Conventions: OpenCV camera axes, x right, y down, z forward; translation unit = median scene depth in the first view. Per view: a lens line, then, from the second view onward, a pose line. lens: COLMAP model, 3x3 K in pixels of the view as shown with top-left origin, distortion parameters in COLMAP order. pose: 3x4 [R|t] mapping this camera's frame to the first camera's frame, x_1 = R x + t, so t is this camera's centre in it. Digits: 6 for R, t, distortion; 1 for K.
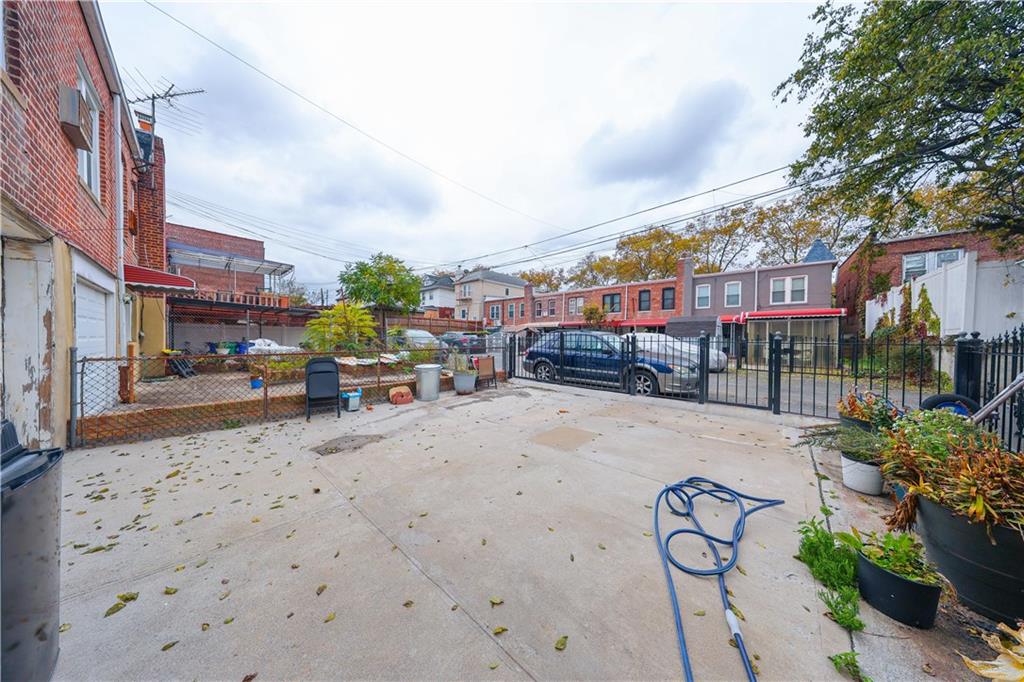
lens RADIAL K [[297.4, 0, 510.0], [0, 297.4, 341.5], [0, 0, 1]] dist [-0.000480, 0.000145]
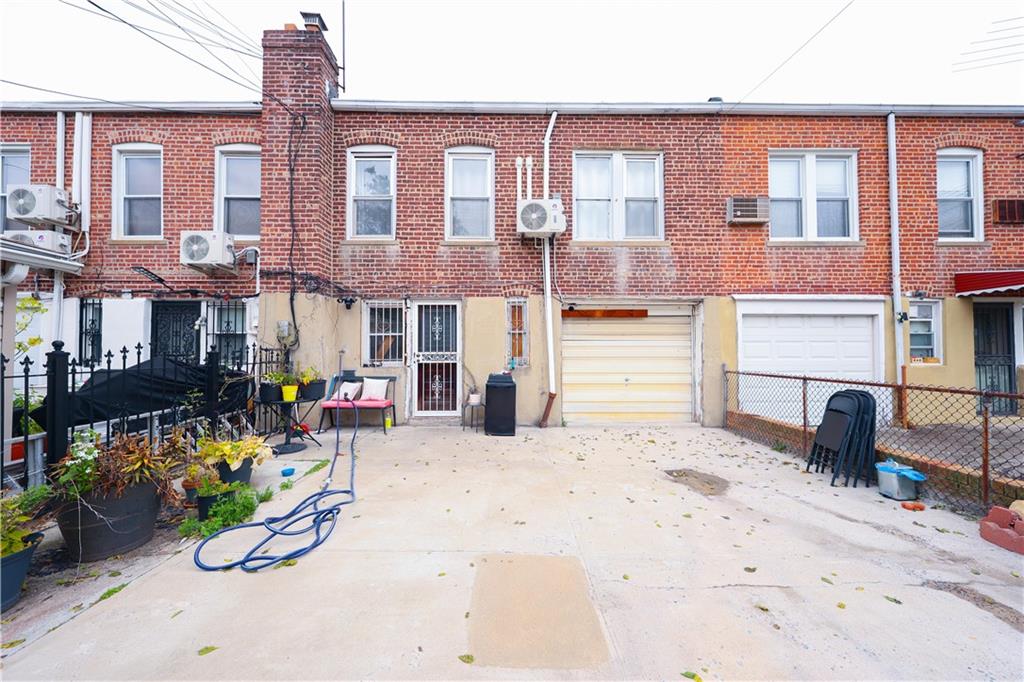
lens RADIAL K [[355.0, 0, 511.4], [0, 355.0, 345.6], [0, 0, 1]] dist [0.000200, 0.000004]
pose [[-0.724653, -0.020465, -0.688810, 0.574258], [-0.013396, 0.999788, -0.015611, -0.026505], [0.688983, -0.002086, -0.724774, 1.392735]]
